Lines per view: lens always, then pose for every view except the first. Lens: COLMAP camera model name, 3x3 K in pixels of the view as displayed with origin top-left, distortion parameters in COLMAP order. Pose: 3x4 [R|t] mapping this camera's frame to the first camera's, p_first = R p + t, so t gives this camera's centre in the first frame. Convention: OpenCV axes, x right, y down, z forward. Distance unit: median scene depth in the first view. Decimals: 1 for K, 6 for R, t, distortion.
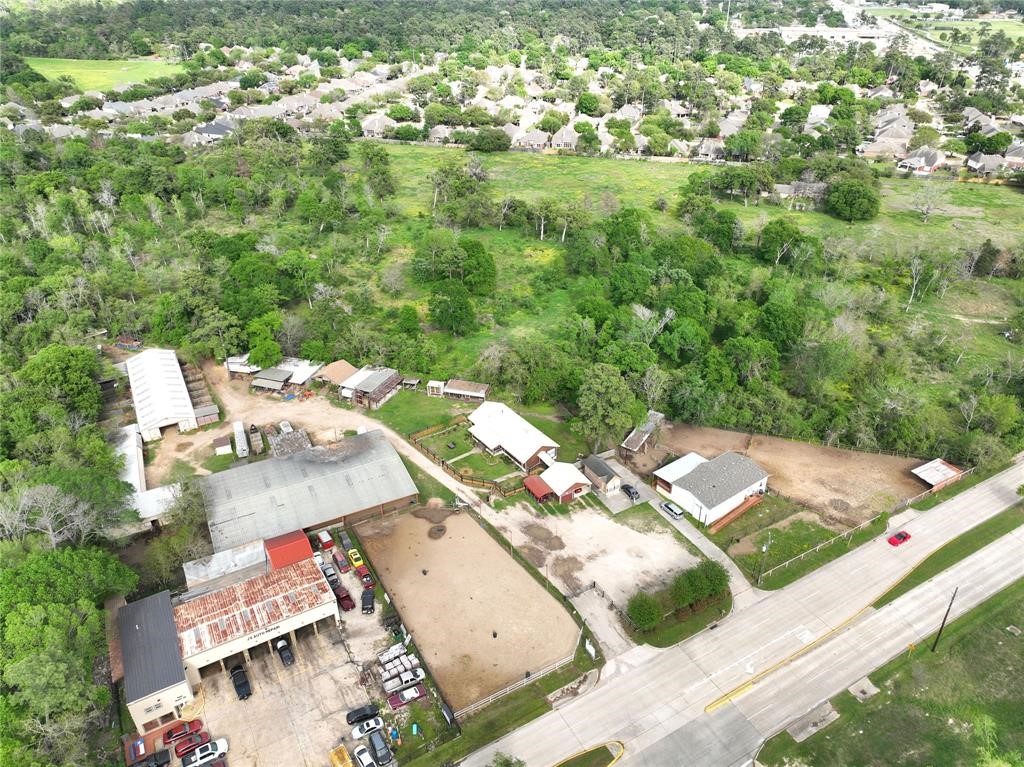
lens RADIAL K [[739.8, 0, 512.0], [0, 739.8, 383.5], [0, 0, 1]] dist [0.006694, 0.003448]
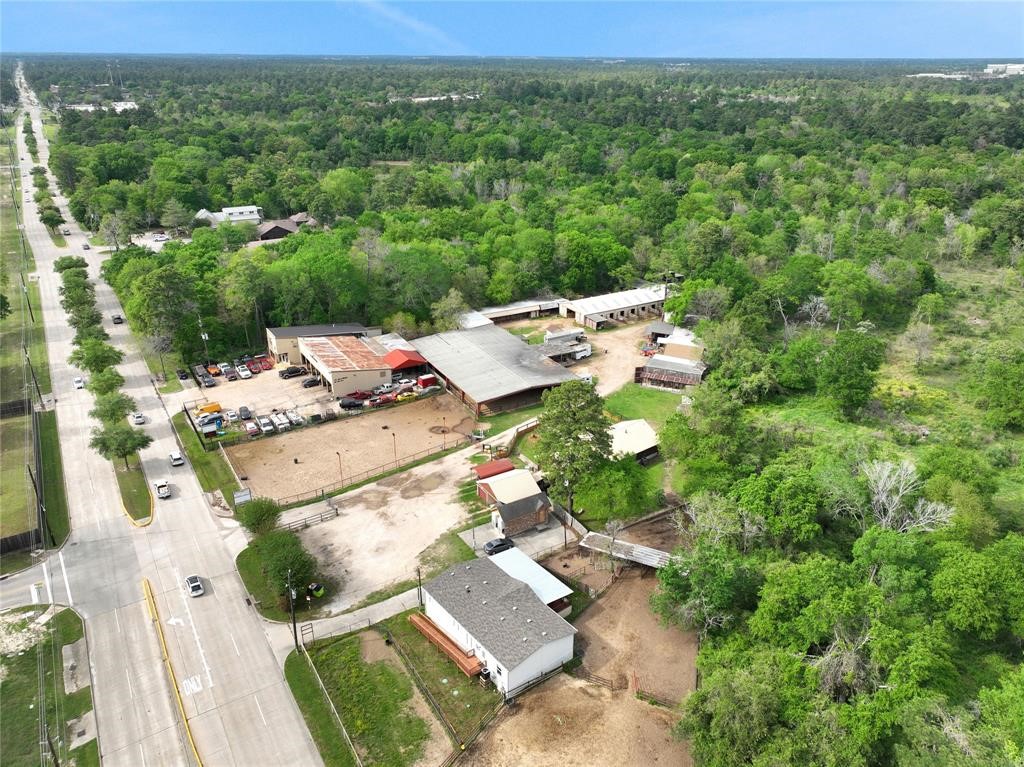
lens RADIAL K [[739.8, 0, 512.0], [0, 739.8, 383.5], [0, 0, 1]] dist [0.006694, 0.003448]
pose [[0.039153, 0.415465, -0.908766, 0.854846], [-0.522003, 0.784003, 0.335936, -0.256373], [0.852045, 0.461226, 0.247569, 0.875433]]
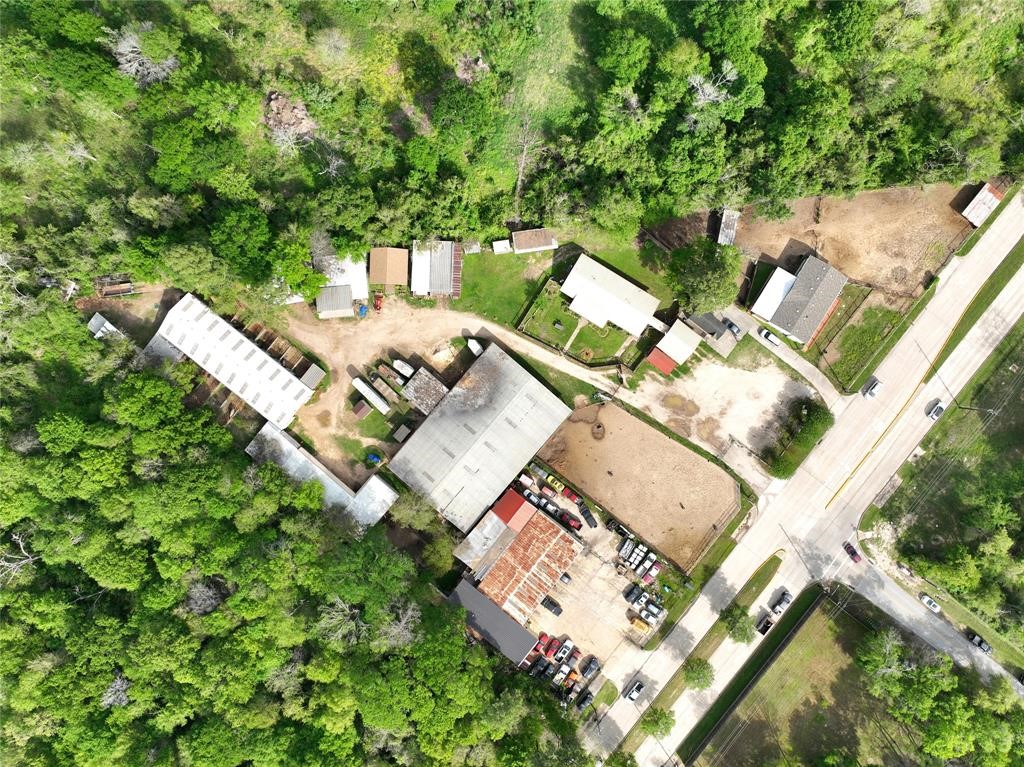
lens RADIAL K [[739.8, 0, 512.0], [0, 739.8, 383.5], [0, 0, 1]] dist [0.006694, 0.003448]
pose [[0.921224, -0.388887, -0.010644, -0.206966], [0.200420, 0.450966, 0.869748, -1.028544], [-0.333433, -0.803366, 0.493382, 0.542013]]
